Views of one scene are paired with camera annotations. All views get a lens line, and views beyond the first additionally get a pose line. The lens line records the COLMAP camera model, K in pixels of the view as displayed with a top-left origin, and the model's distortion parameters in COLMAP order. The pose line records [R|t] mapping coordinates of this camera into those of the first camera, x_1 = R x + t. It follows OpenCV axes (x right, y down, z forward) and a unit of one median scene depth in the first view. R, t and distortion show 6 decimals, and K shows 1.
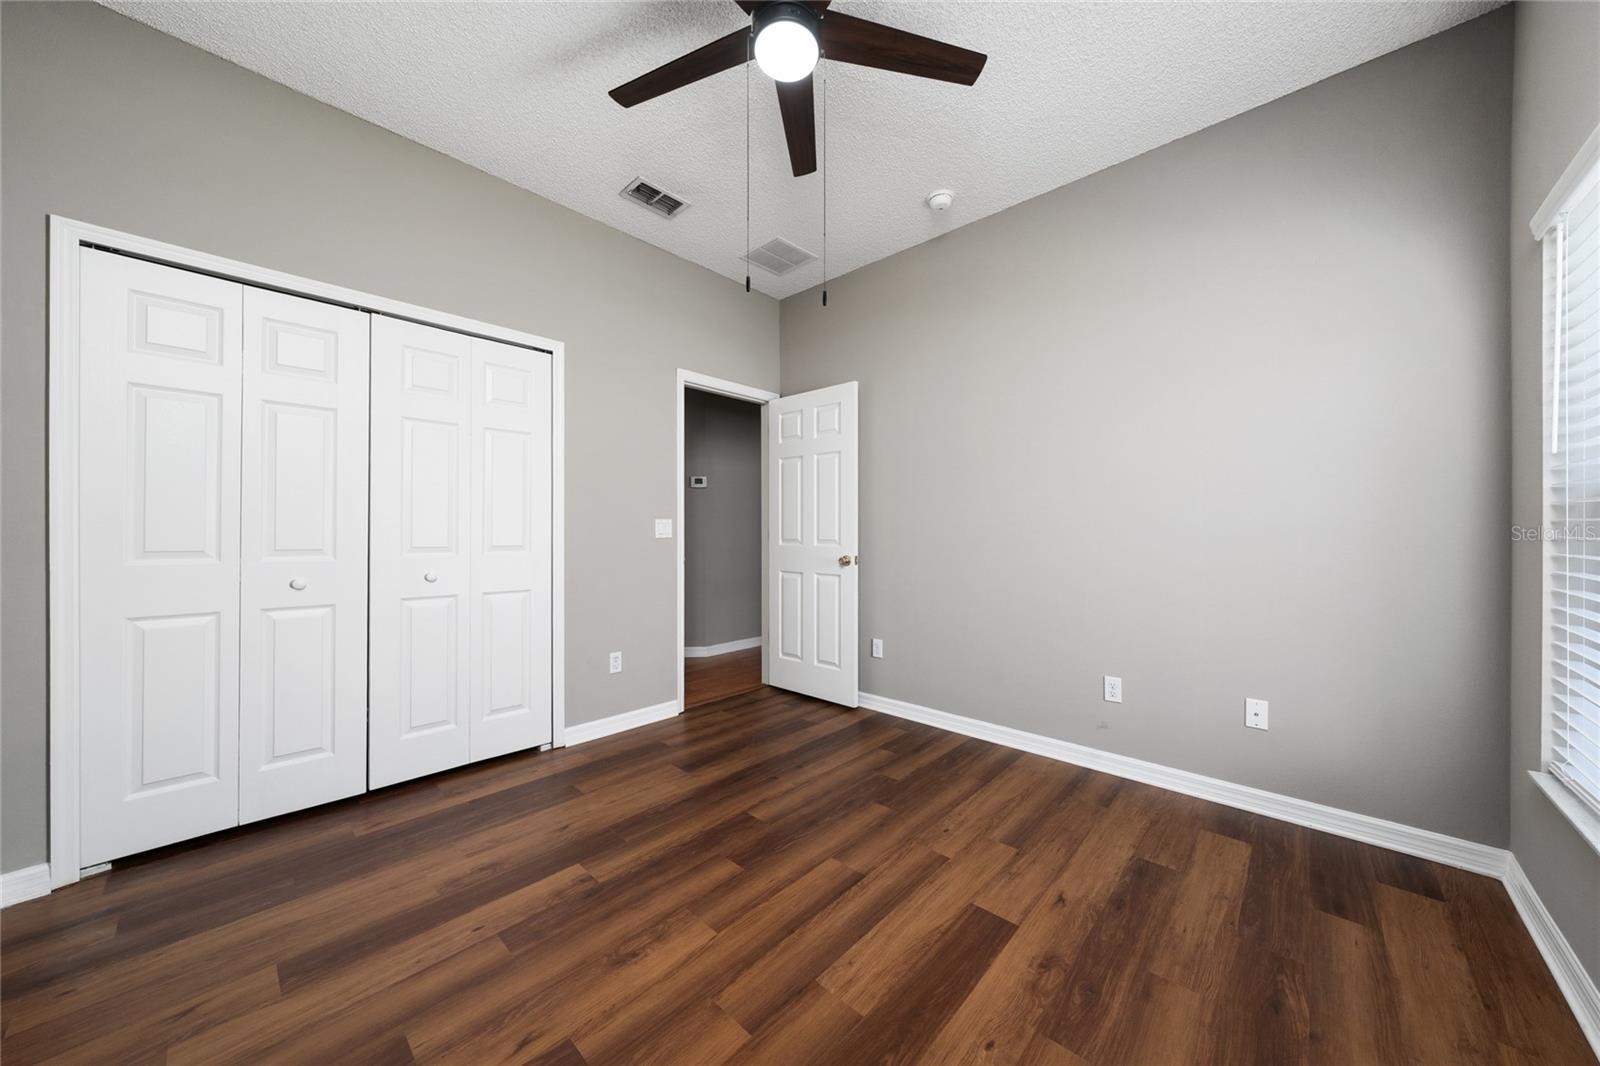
lens RADIAL K [[545.8, 0, 796.1], [0, 545.8, 538.4], [0, 0, 1]] dist [-0.001044, -0.000023]
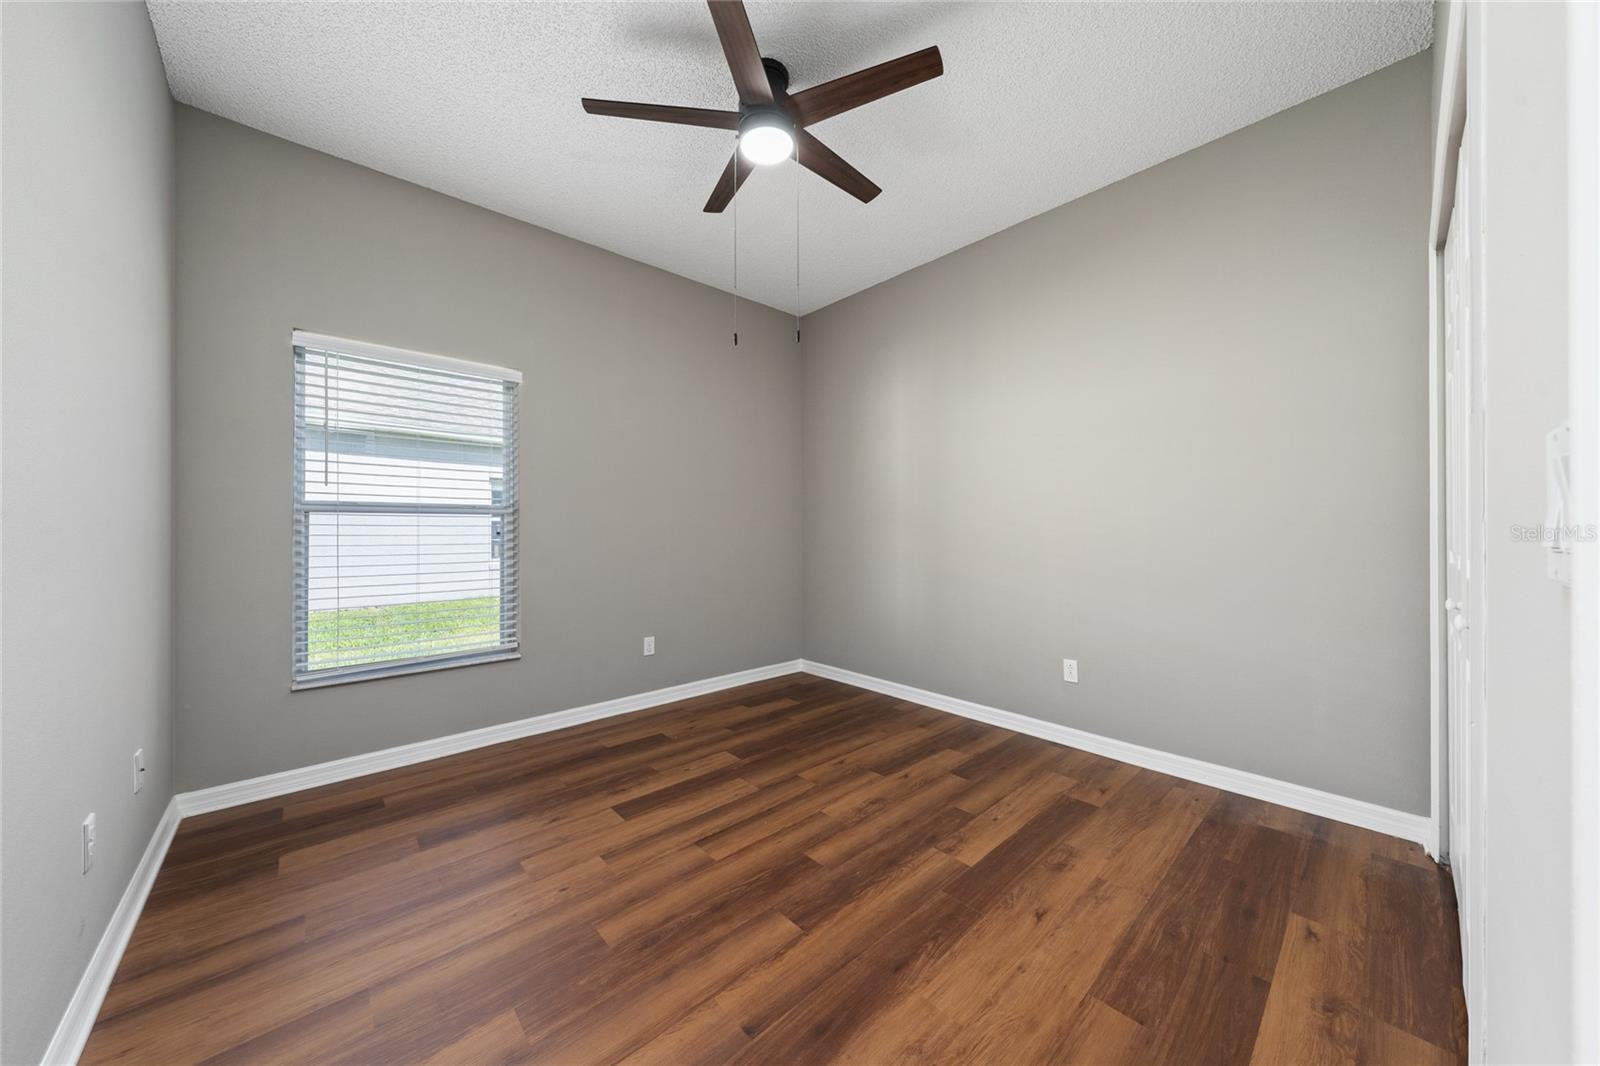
lens RADIAL K [[545.8, 0, 796.1], [0, 545.8, 538.4], [0, 0, 1]] dist [-0.001044, -0.000023]
pose [[-0.996382, 0.000654, 0.084989, -0.179860], [0.002918, 0.999644, 0.026522, -0.026403], [-0.084942, 0.026674, -0.996029, 2.142159]]
